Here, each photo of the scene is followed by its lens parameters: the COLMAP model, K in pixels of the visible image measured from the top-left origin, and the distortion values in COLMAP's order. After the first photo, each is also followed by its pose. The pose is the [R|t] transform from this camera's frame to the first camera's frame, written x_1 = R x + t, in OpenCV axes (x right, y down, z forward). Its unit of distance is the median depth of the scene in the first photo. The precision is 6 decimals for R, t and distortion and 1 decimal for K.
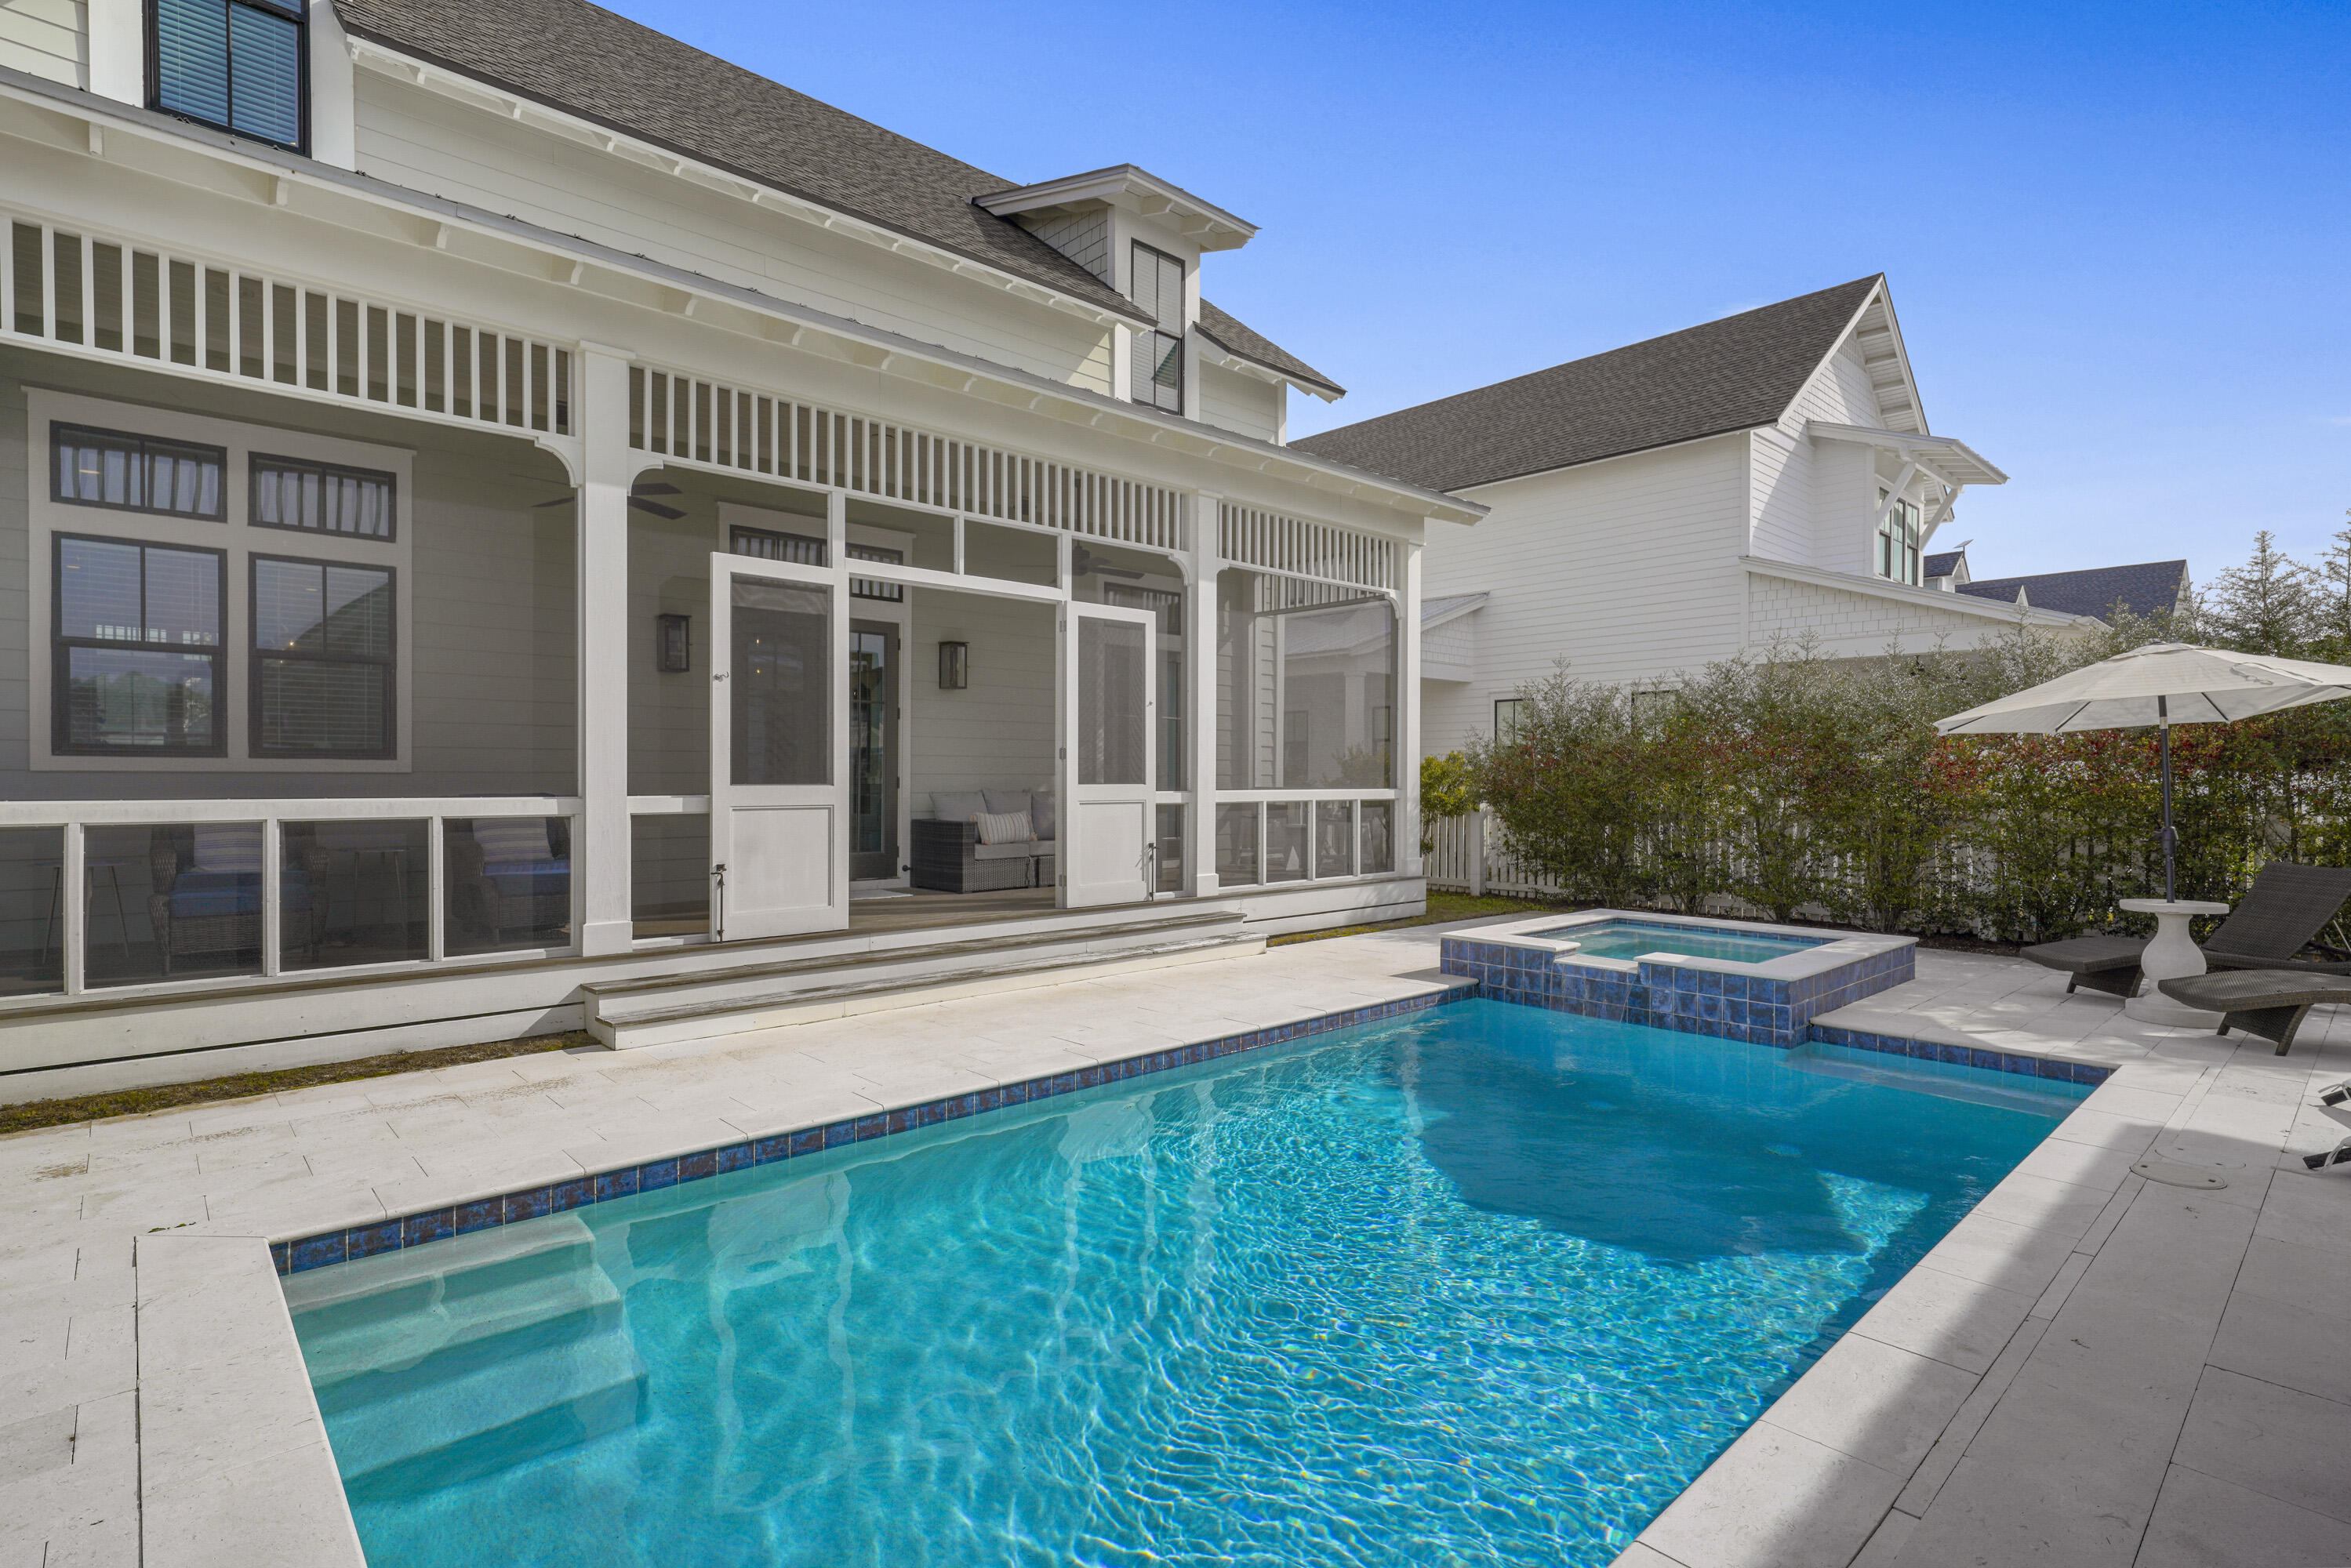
lens RADIAL K [[1129.7, 0, 1174.5], [0, 1129.7, 784.1], [0, 0, 1]] dist [0.001860, -0.000228]
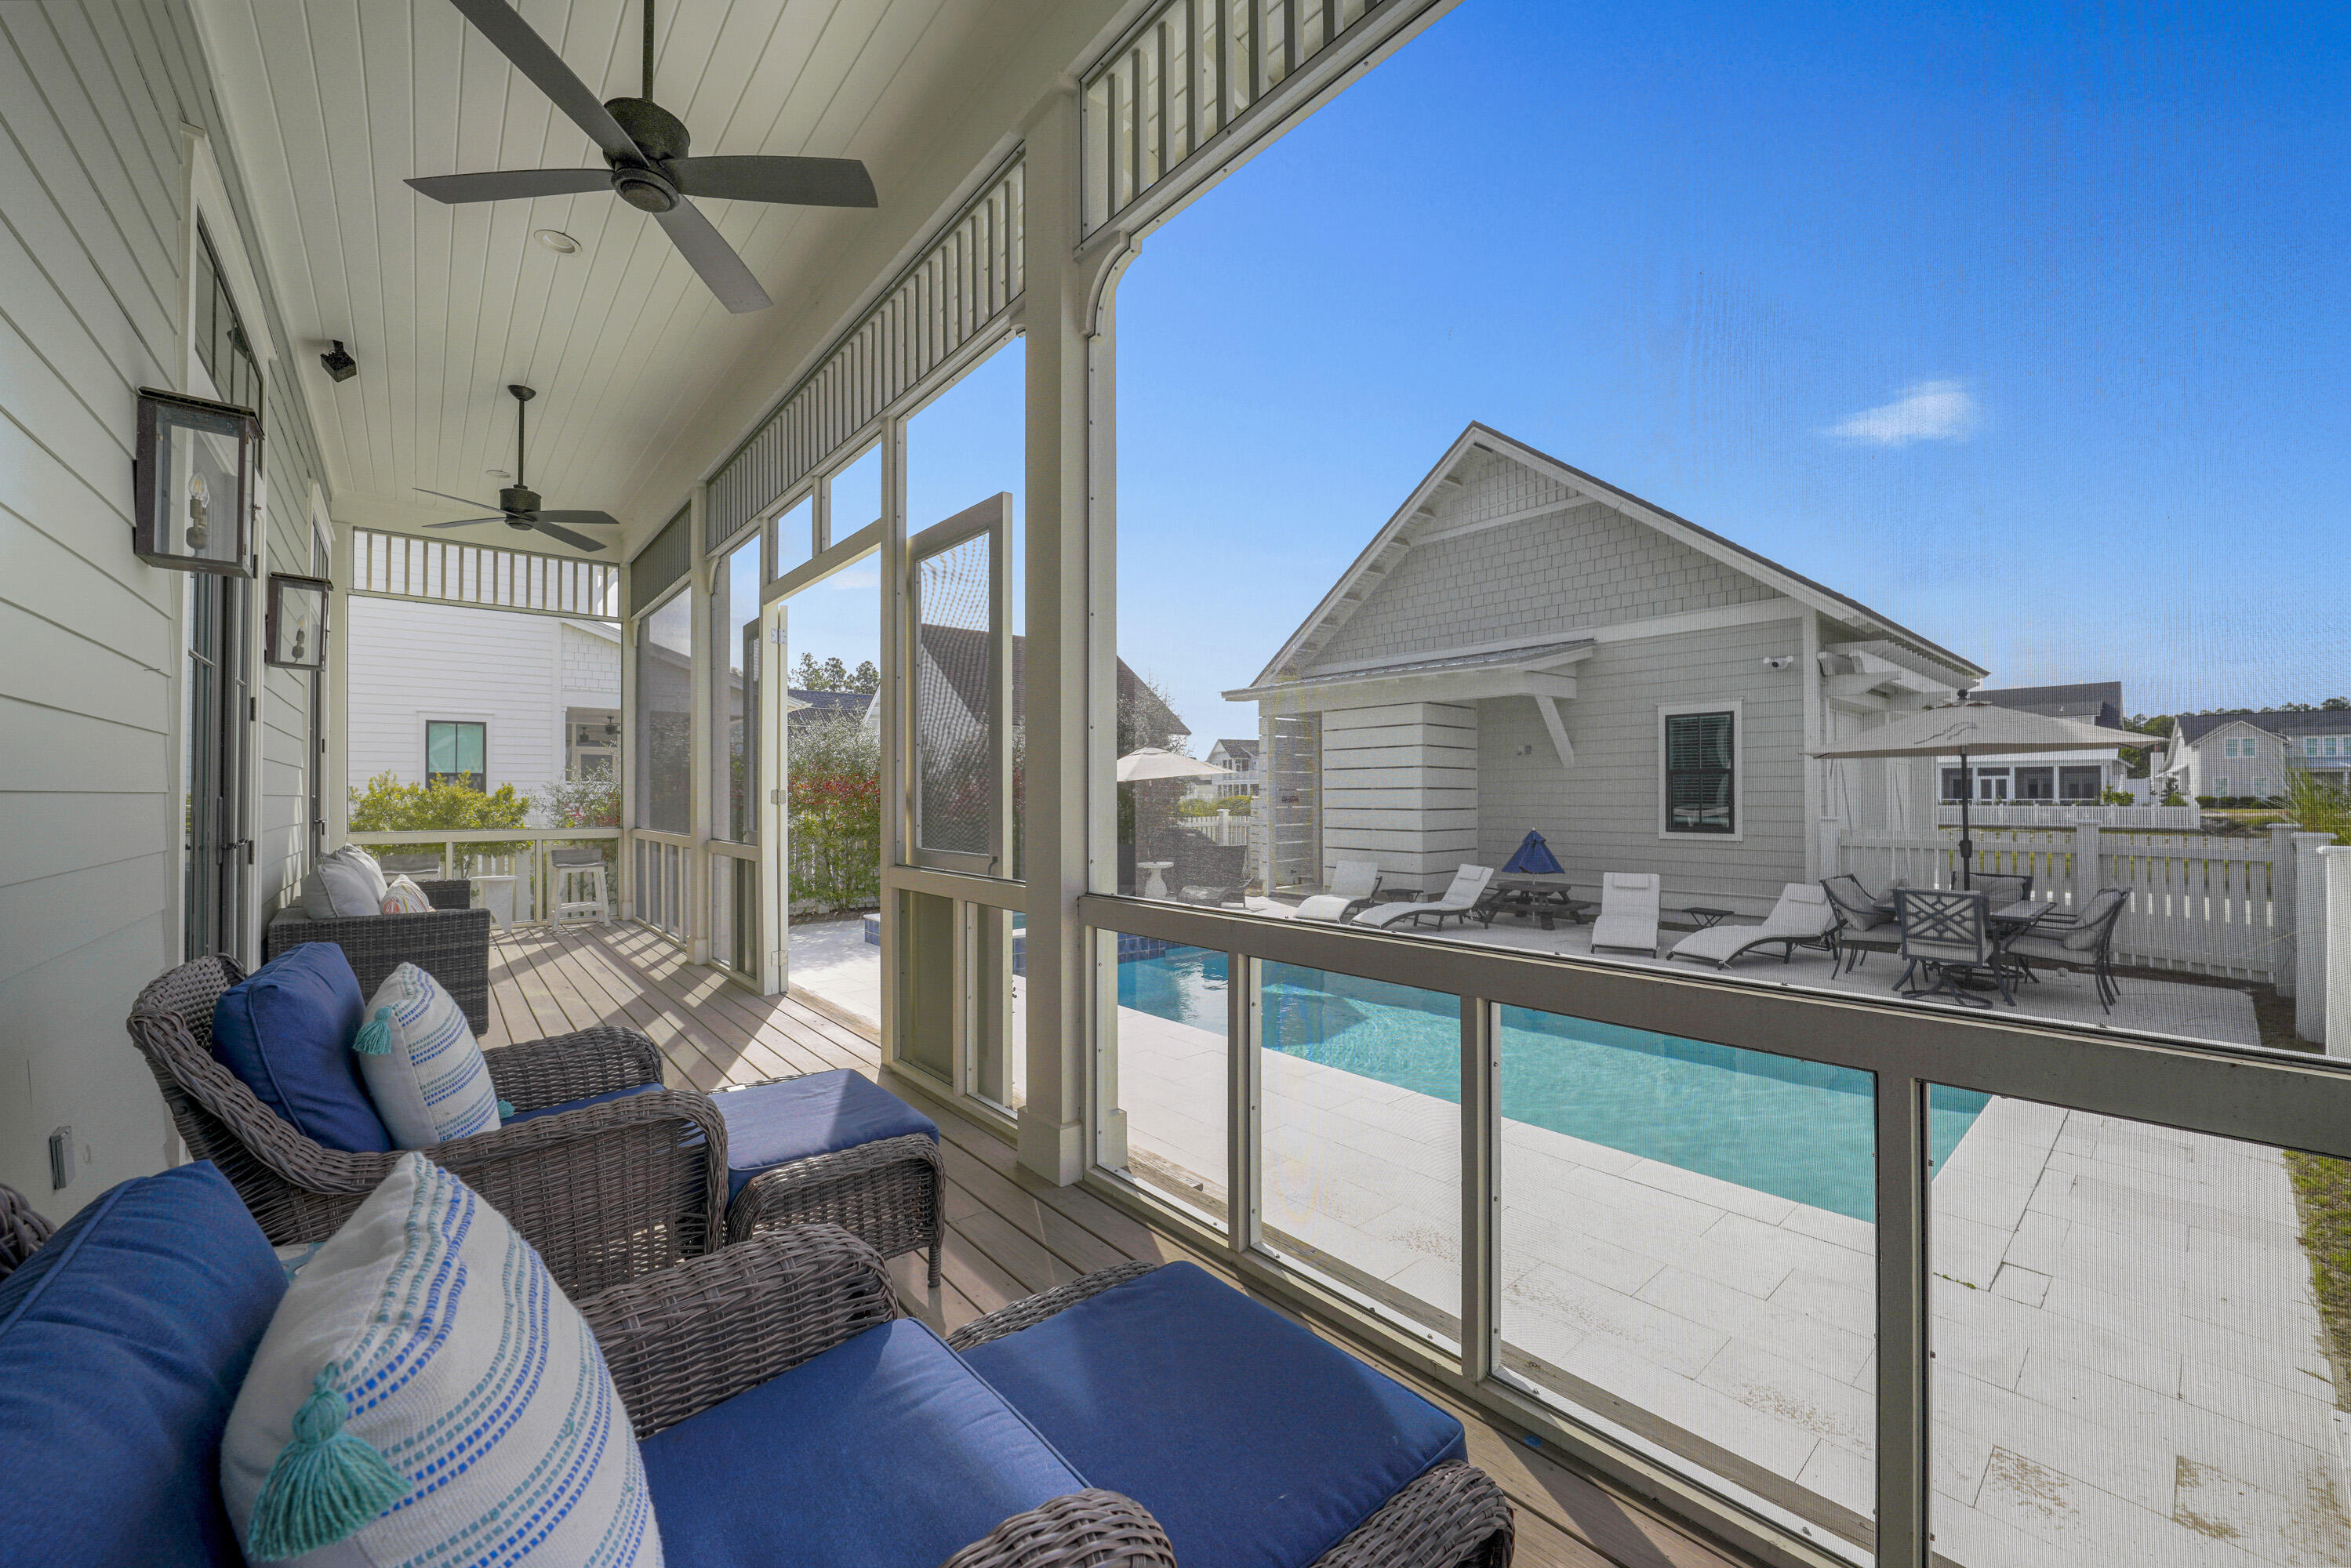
lens RADIAL K [[904.0, 0, 1183.1], [0, 904.0, 790.0], [0, 0, 1]] dist [-0.018787, 0.005352]
pose [[0.027223, 0.002430, 0.999626, -0.764232], [0.008868, 0.999957, -0.002672, -0.030156], [-0.999590, 0.008938, 0.027200, 0.746074]]
